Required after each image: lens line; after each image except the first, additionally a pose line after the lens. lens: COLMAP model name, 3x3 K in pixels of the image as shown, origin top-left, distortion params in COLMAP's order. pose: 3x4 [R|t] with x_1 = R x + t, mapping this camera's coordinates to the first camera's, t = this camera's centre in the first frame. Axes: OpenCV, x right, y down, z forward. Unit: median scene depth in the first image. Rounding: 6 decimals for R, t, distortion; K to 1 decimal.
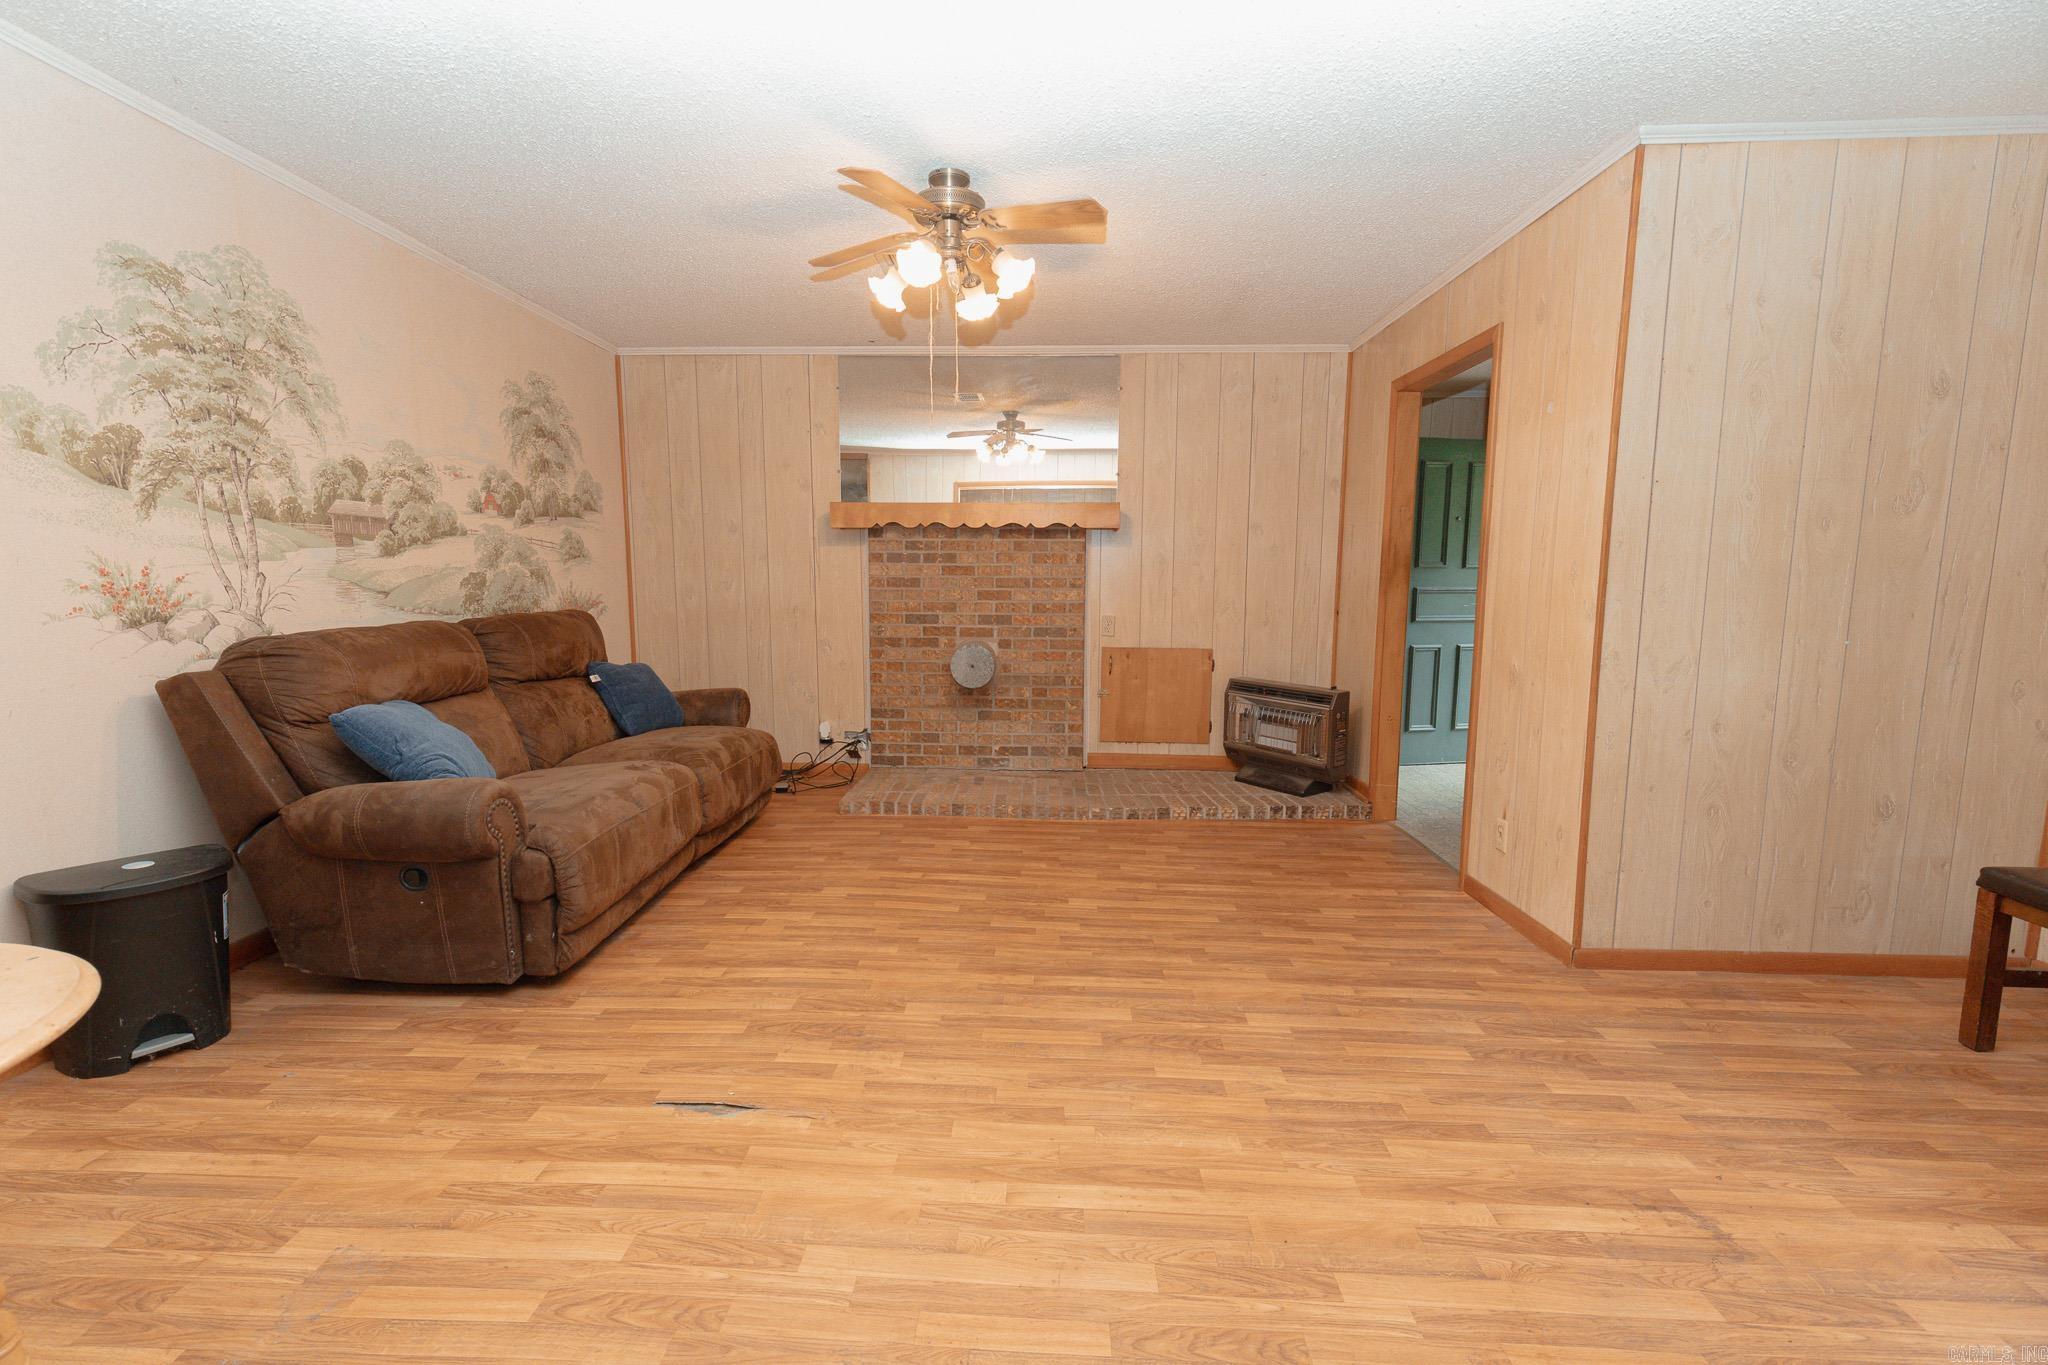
lens RADIAL K [[878.8, 0, 1024.0], [0, 878.8, 682.5], [0, 0, 1]] dist [0.013300, -0.004653]
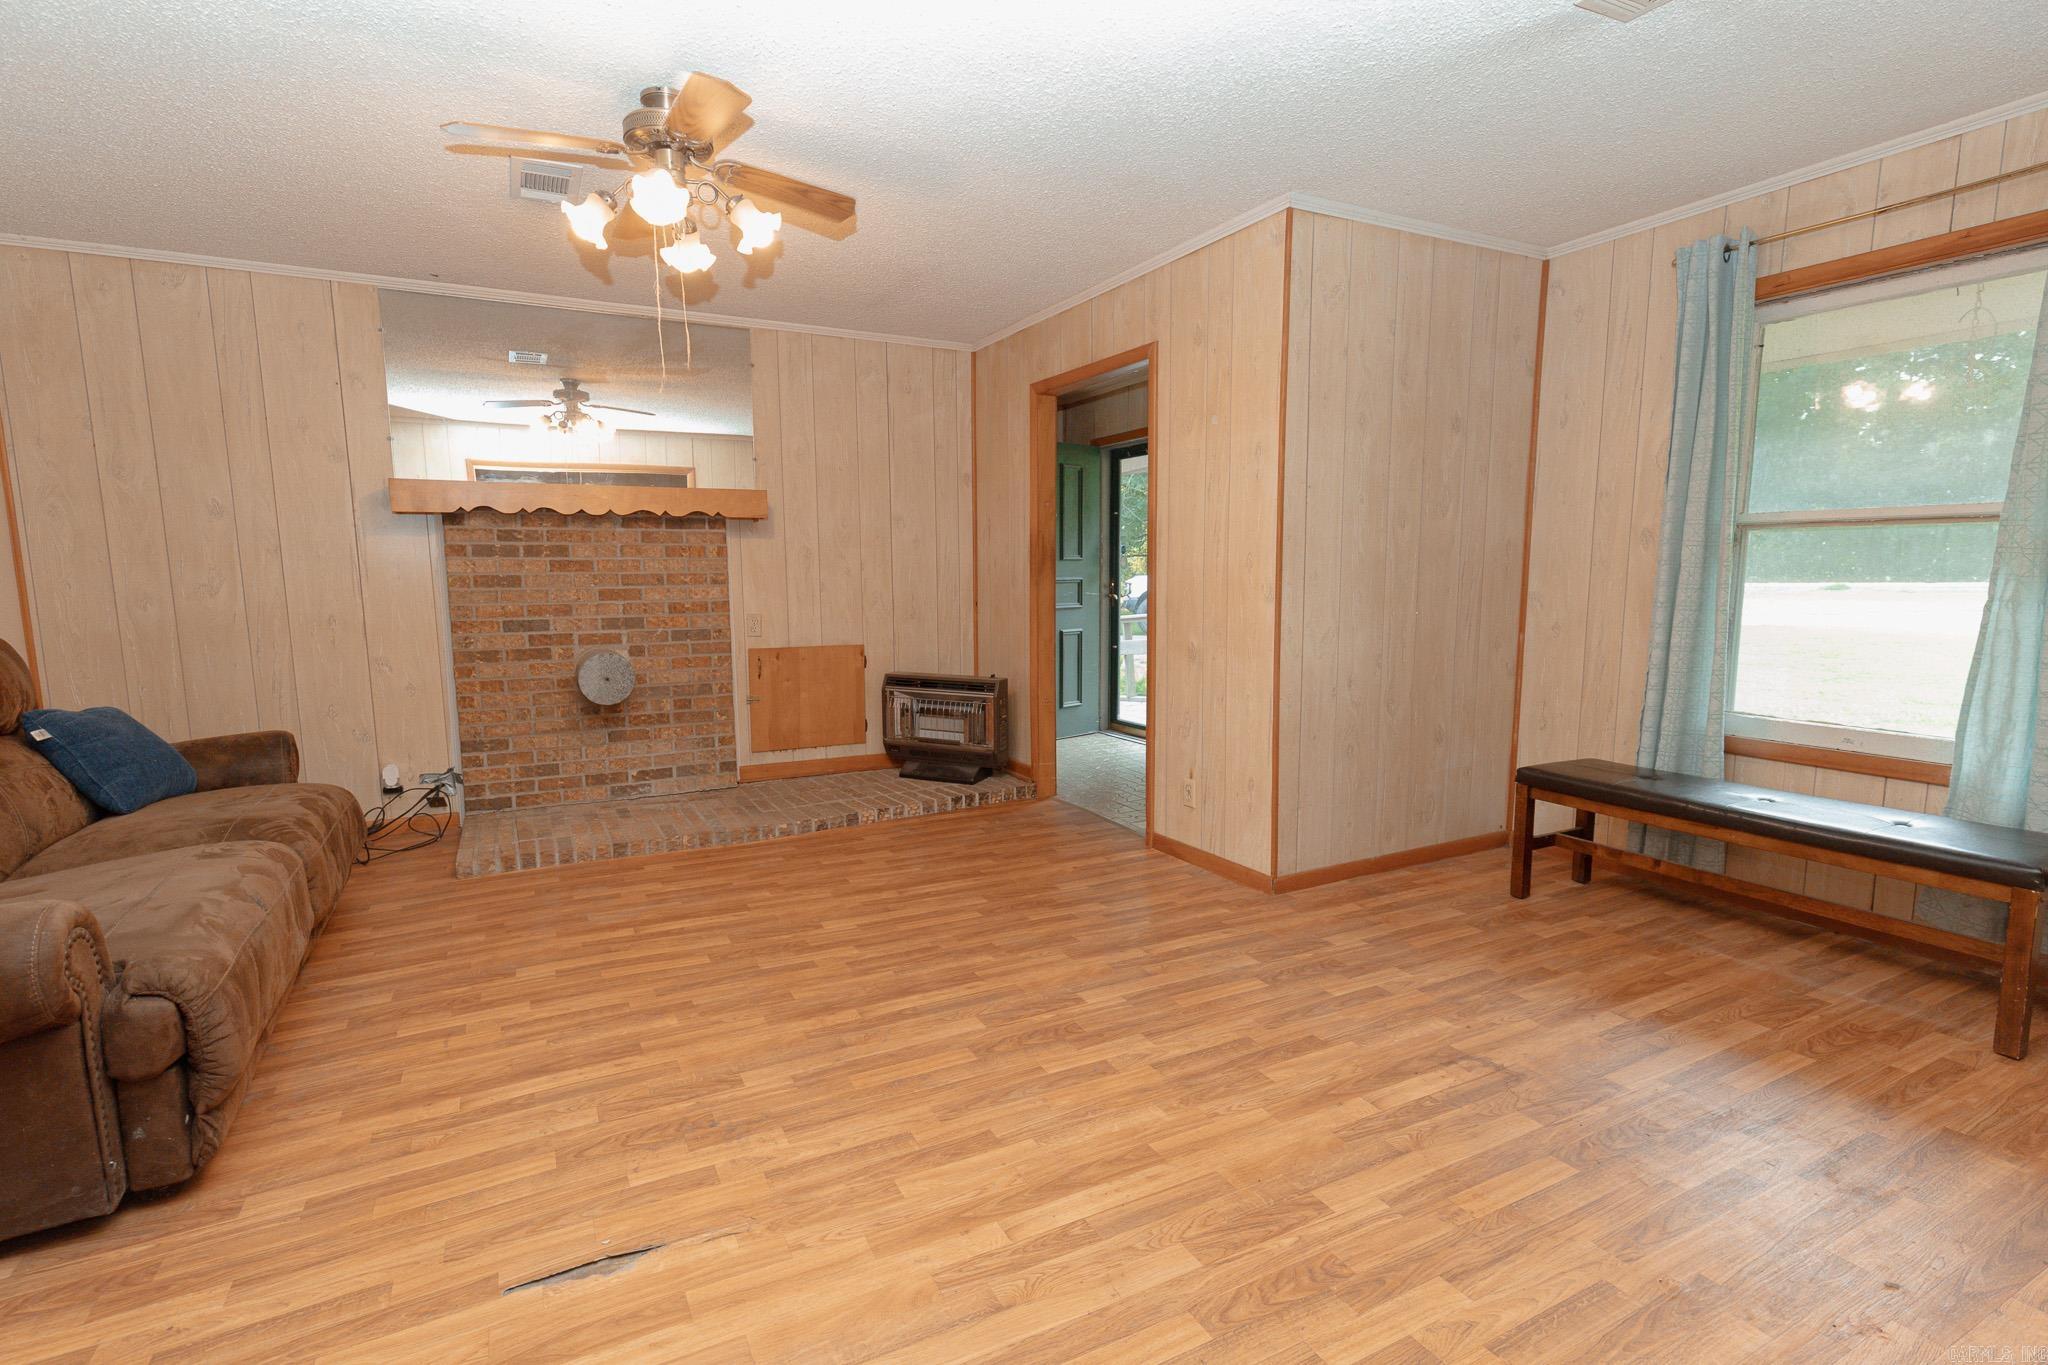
lens RADIAL K [[910.6, 0, 1024.0], [0, 910.6, 682.5], [0, 0, 1]] dist [0.007424, -0.001033]
pose [[0.879095, -0.070280, 0.471437, -0.192819], [0.069505, 0.997399, 0.019082, -0.006654], [-0.471552, 0.015992, 0.881693, 0.062737]]
